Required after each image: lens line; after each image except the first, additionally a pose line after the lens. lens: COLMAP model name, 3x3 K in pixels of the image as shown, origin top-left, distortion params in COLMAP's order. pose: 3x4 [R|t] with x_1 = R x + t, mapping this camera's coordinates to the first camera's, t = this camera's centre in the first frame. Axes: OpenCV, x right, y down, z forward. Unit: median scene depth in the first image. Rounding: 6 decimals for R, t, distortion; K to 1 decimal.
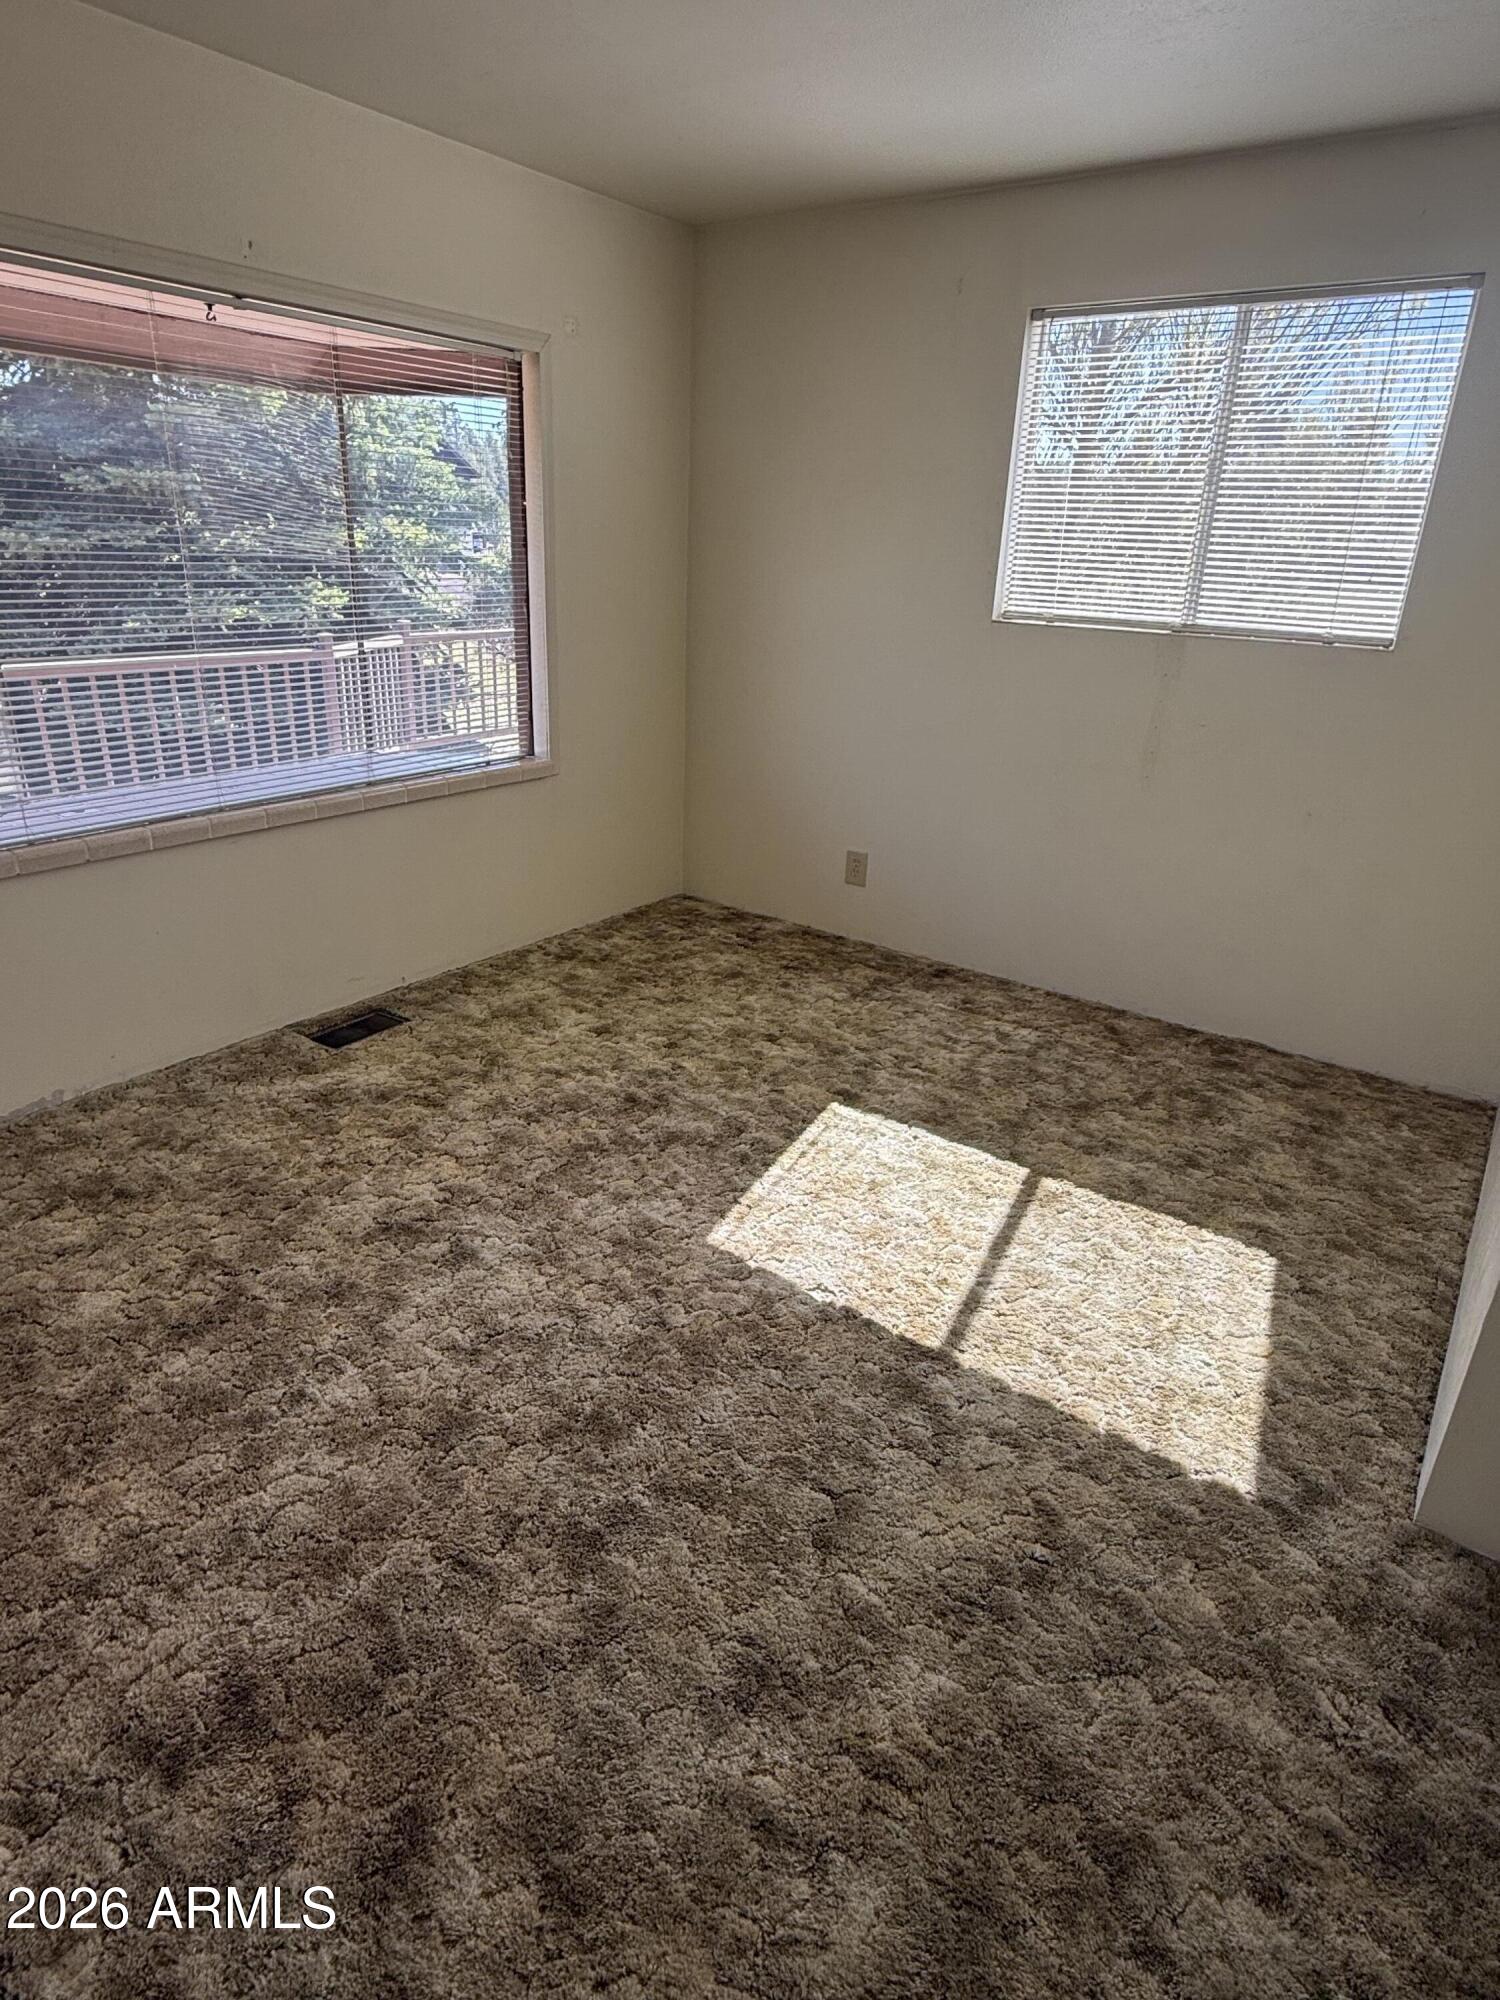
lens RADIAL K [[1110.2, 0, 751.5], [0, 1110.2, 1012.5], [0, 0, 1]] dist [-0.007736, 0.000795]
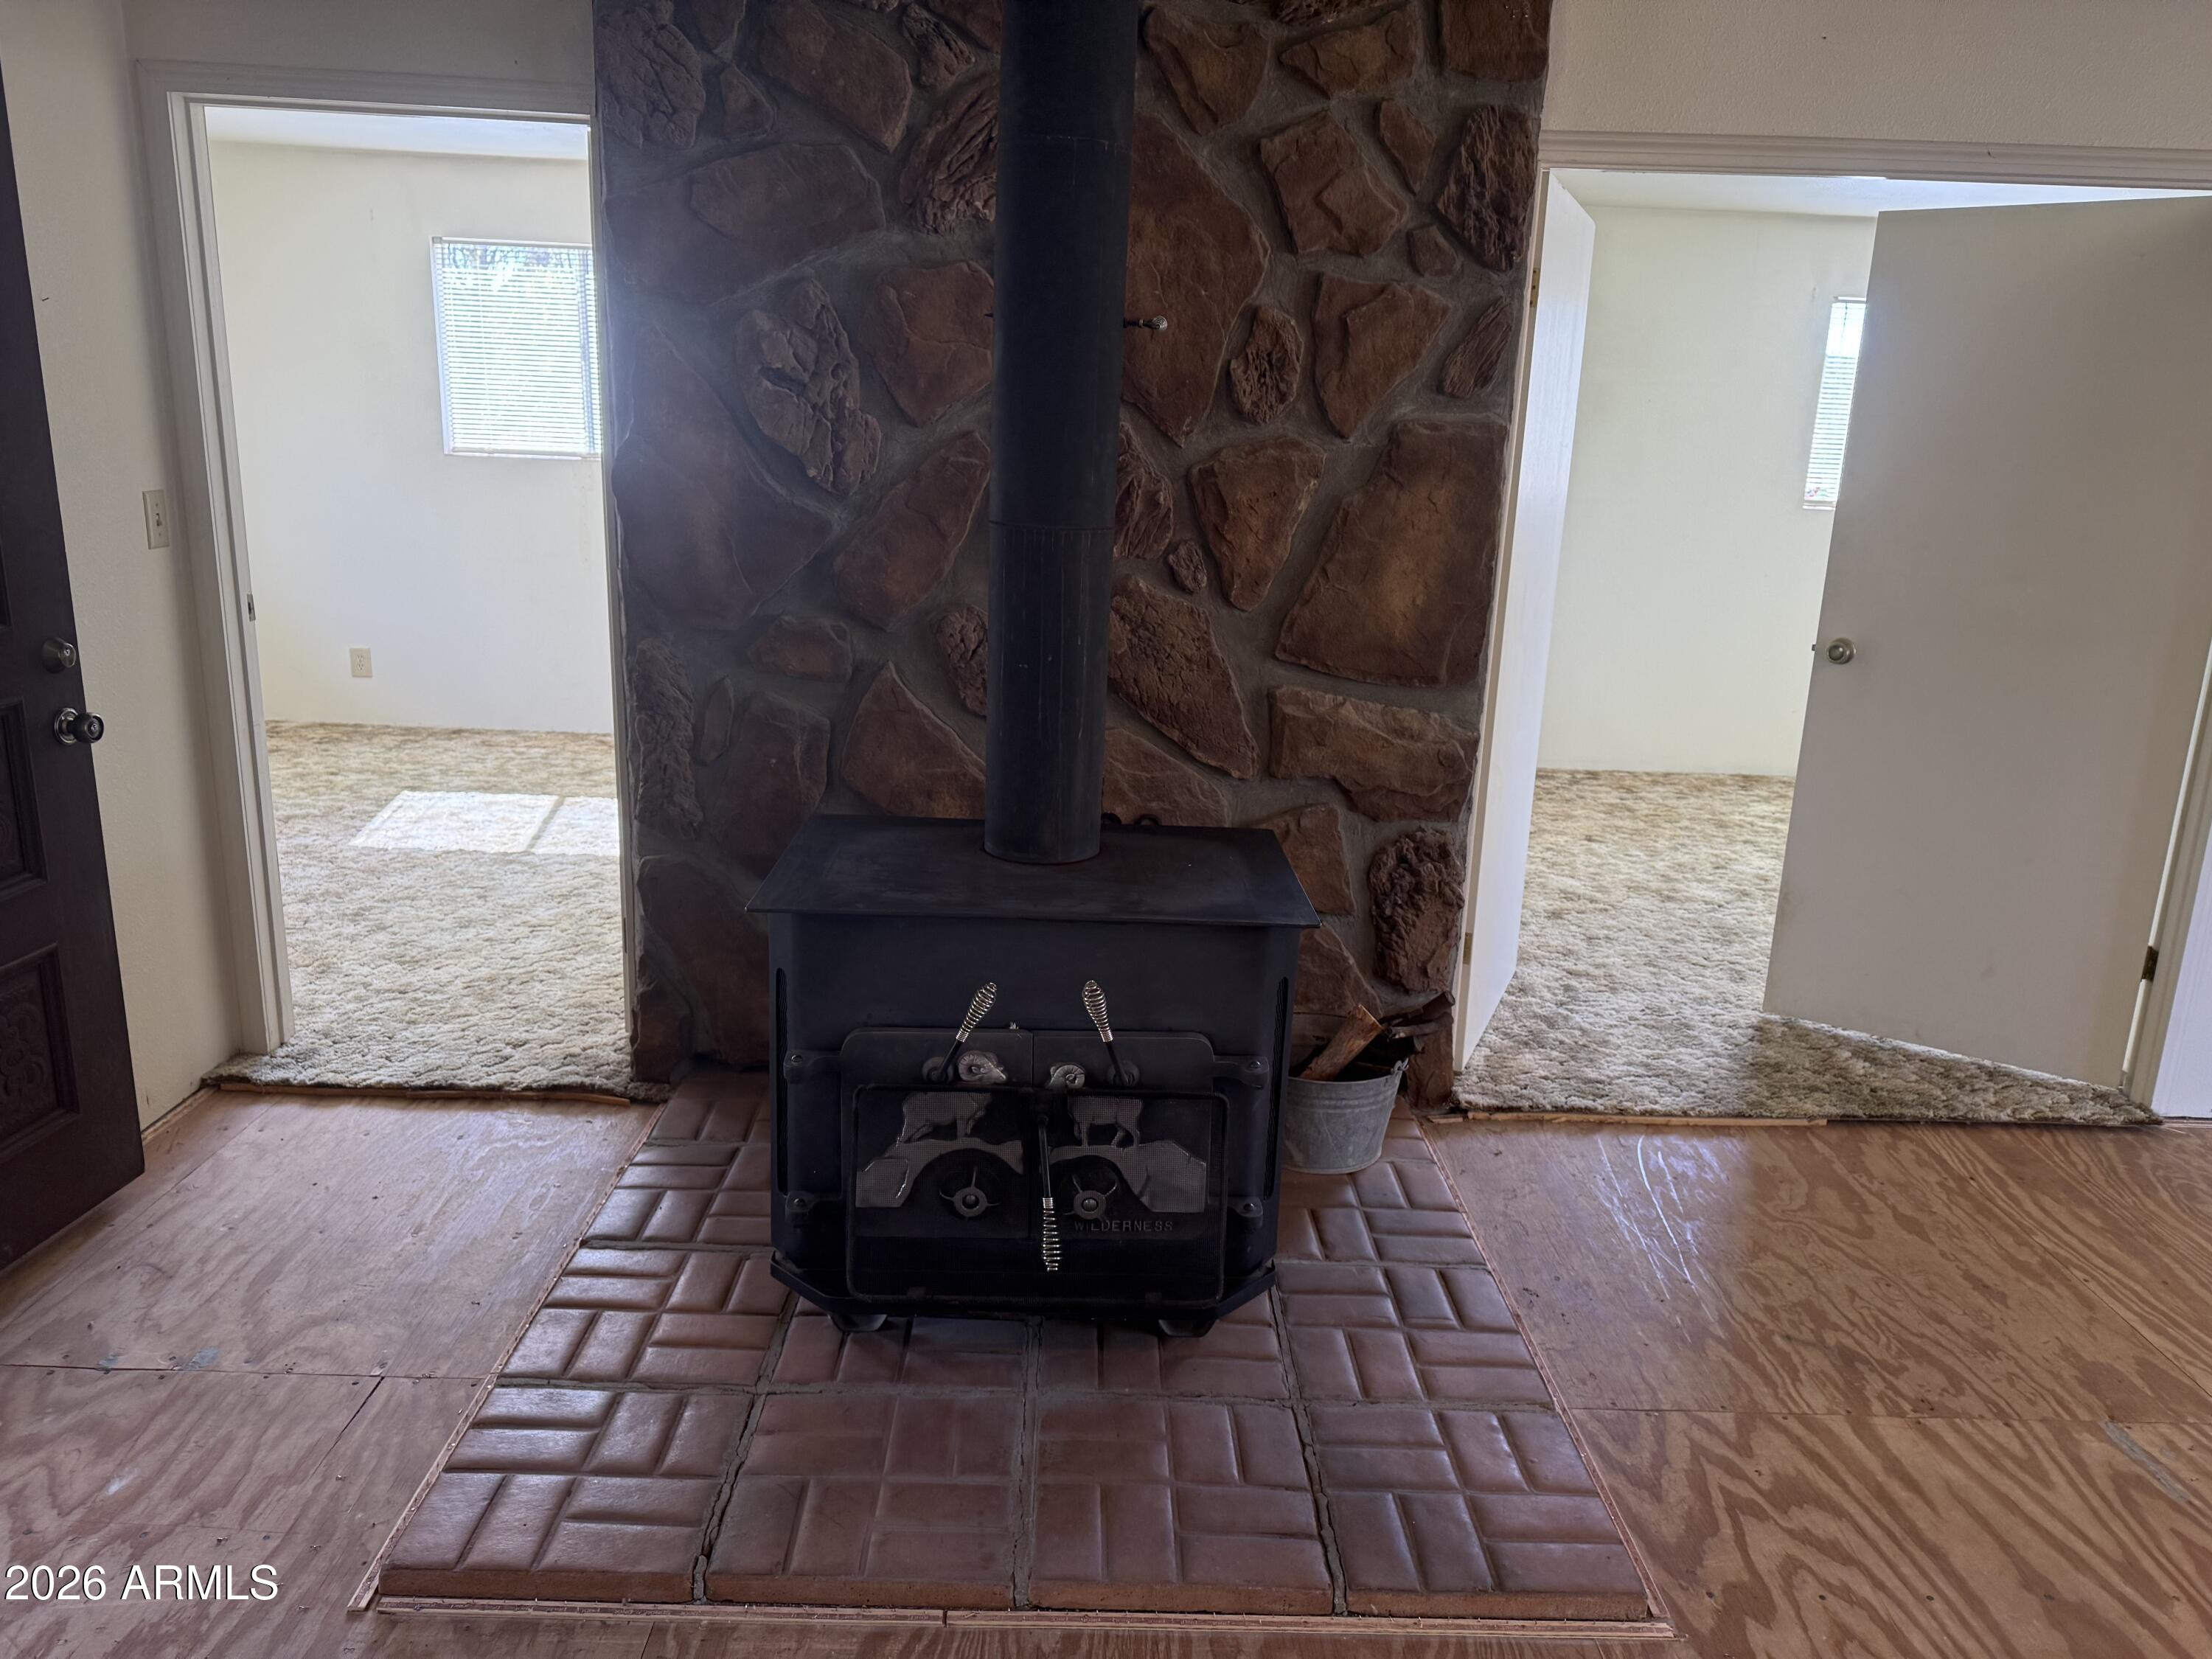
lens RADIAL K [[1544.9, 0, 1093.6], [0, 1544.9, 844.8], [0, 0, 1]] dist [0.040353, -0.059538]
pose [[0.808635, -0.159384, 0.566310, -0.370523], [0.221381, 0.974287, -0.041904, 0.458354], [-0.545069, 0.159256, 0.823126, -1.143544]]
